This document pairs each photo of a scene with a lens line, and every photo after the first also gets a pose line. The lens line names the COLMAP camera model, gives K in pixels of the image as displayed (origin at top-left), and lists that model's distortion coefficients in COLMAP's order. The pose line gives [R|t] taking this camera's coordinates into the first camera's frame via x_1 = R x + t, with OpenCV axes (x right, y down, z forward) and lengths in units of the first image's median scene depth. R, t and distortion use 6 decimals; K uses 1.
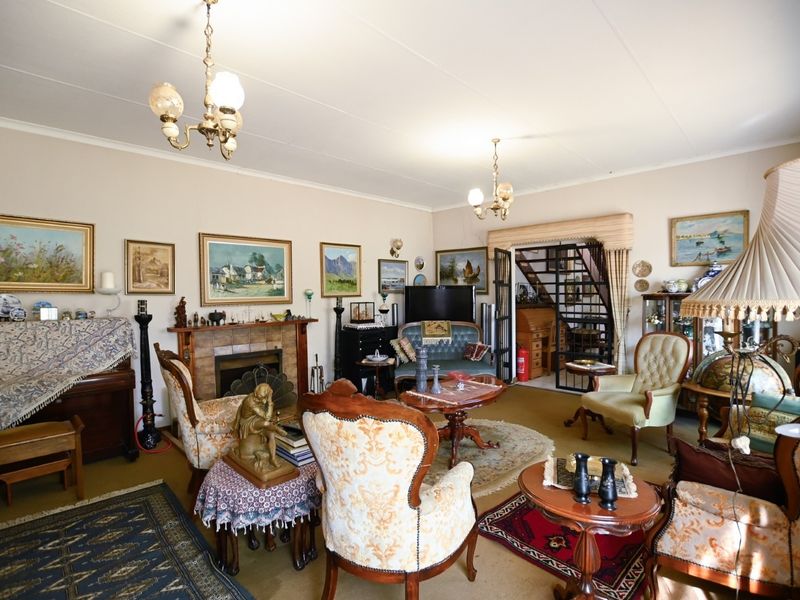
lens RADIAL K [[390.9, 0, 396.9], [0, 390.9, 297.3], [0, 0, 1]] dist [-0.029272, 0.002603]
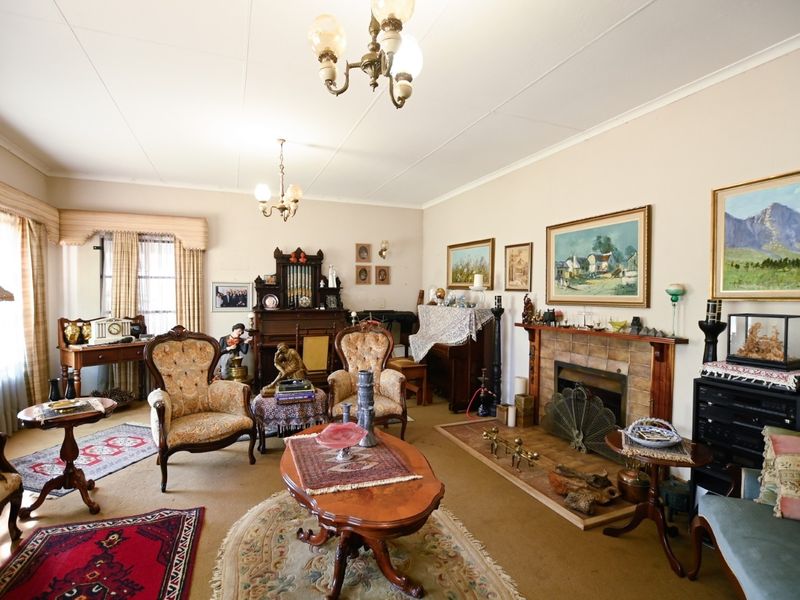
lens RADIAL K [[390.9, 0, 392.6], [0, 390.9, 301.2], [0, 0, 1]] dist [-0.029272, 0.002603]
pose [[-0.365107, 0.031275, -0.930440, 0.474657], [-0.006924, 0.999317, 0.036308, -0.014487], [0.930940, 0.019699, -0.364641, 0.914276]]
